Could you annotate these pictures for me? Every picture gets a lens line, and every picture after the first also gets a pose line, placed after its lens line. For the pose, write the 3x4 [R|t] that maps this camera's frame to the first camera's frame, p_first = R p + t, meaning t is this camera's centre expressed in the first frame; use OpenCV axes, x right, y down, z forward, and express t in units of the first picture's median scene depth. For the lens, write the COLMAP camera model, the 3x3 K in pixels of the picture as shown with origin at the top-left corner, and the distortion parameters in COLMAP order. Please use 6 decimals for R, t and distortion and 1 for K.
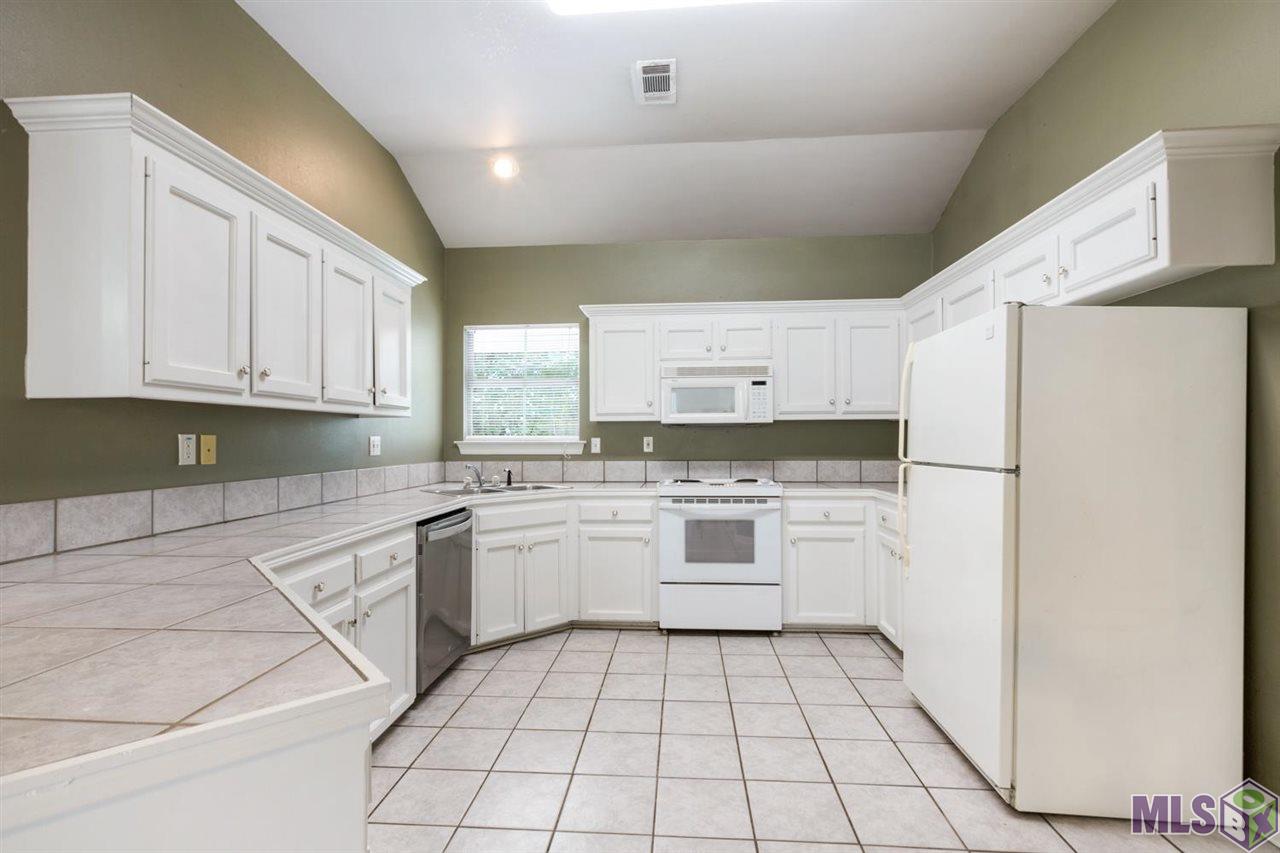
lens RADIAL K [[587.1, 0, 623.8], [0, 587.1, 433.4], [0, 0, 1]] dist [-0.005495, 0.002634]
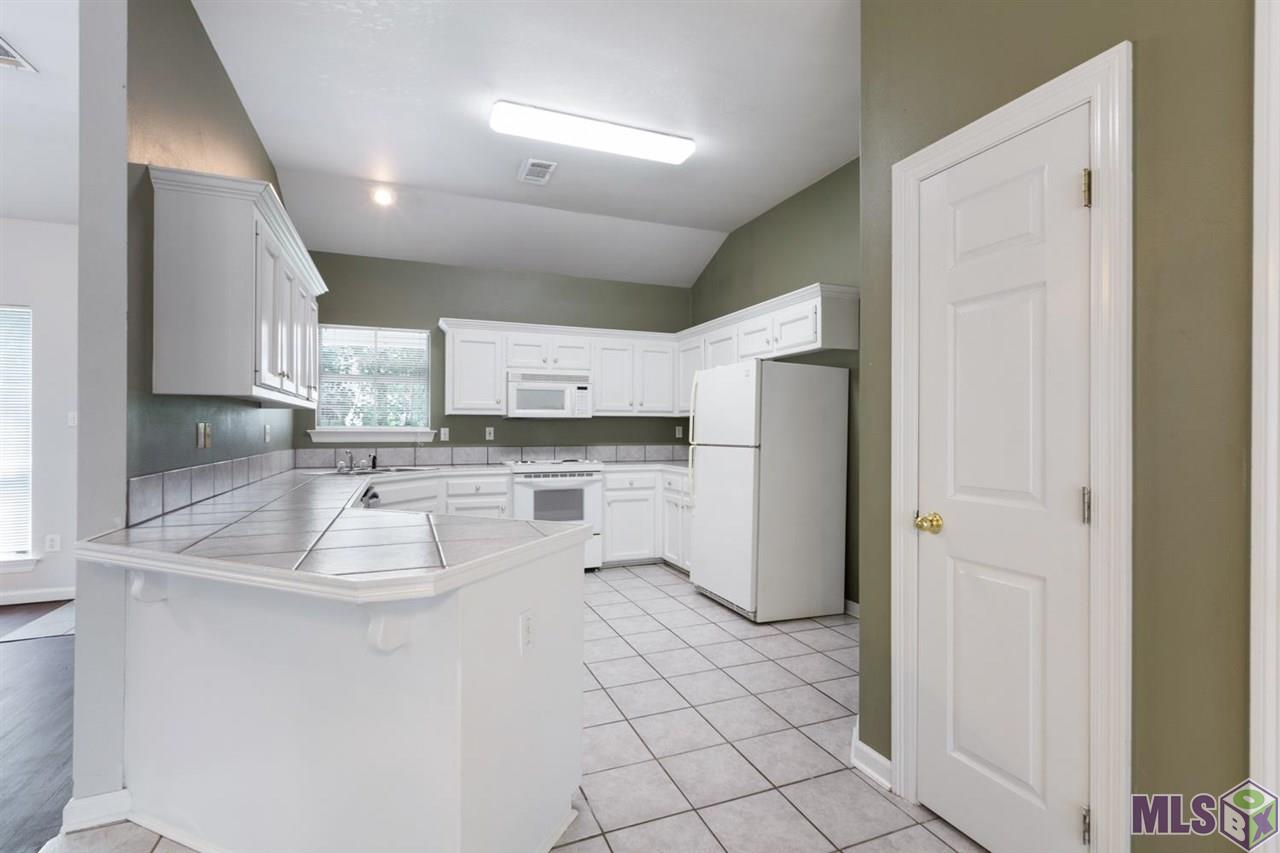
lens RADIAL K [[587.1, 0, 620.0], [0, 587.1, 430.2], [0, 0, 1]] dist [-0.005495, 0.002634]
pose [[0.903821, 0.005684, 0.427872, -0.287543], [-0.009677, 0.999928, 0.007159, 0.000252], [-0.427801, -0.010611, 0.903811, -0.276056]]
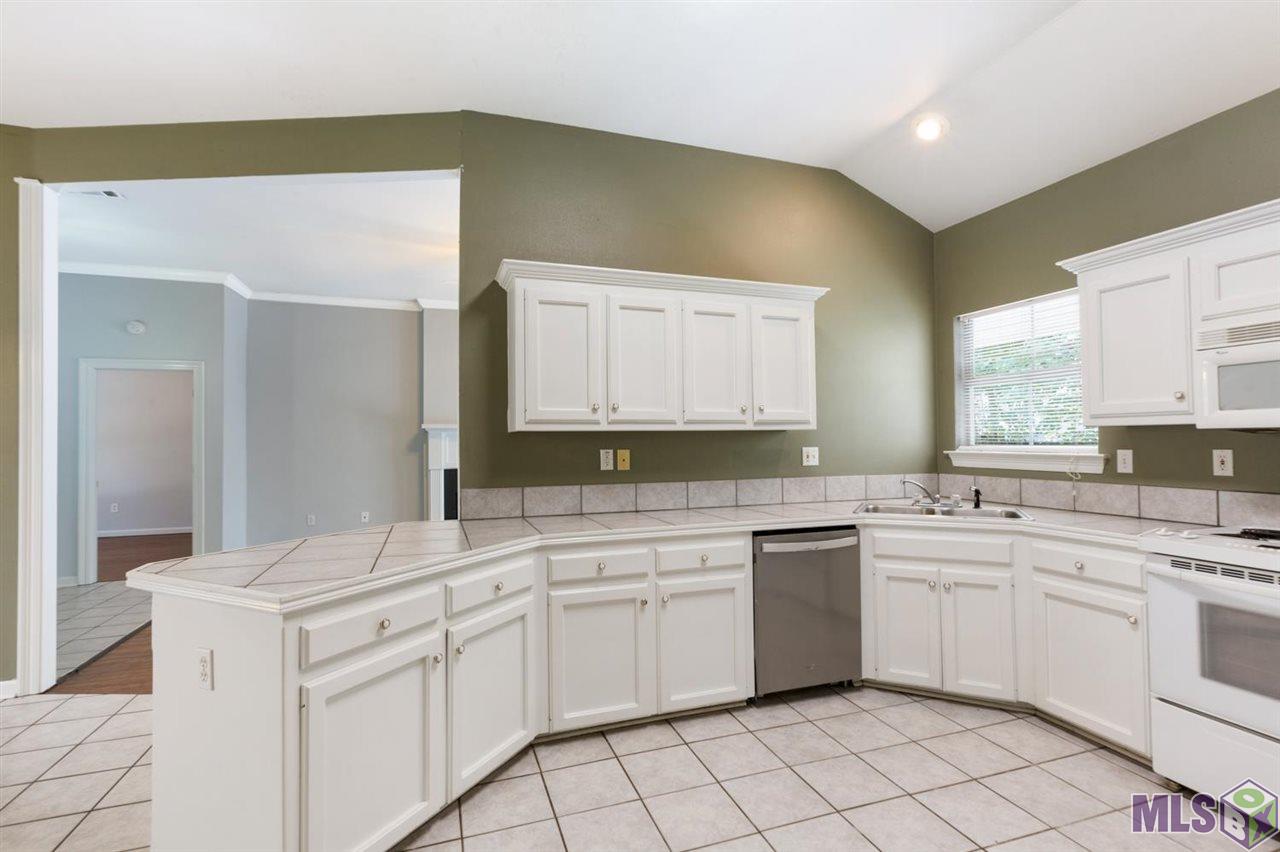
lens RADIAL K [[587.1, 0, 636.1], [0, 587.1, 431.7], [0, 0, 1]] dist [-0.005495, 0.002634]
pose [[0.413204, -0.012640, -0.910551, 0.397308], [0.014155, 0.999872, -0.007457, -0.019318], [0.910528, -0.009808, 0.413330, 0.276807]]
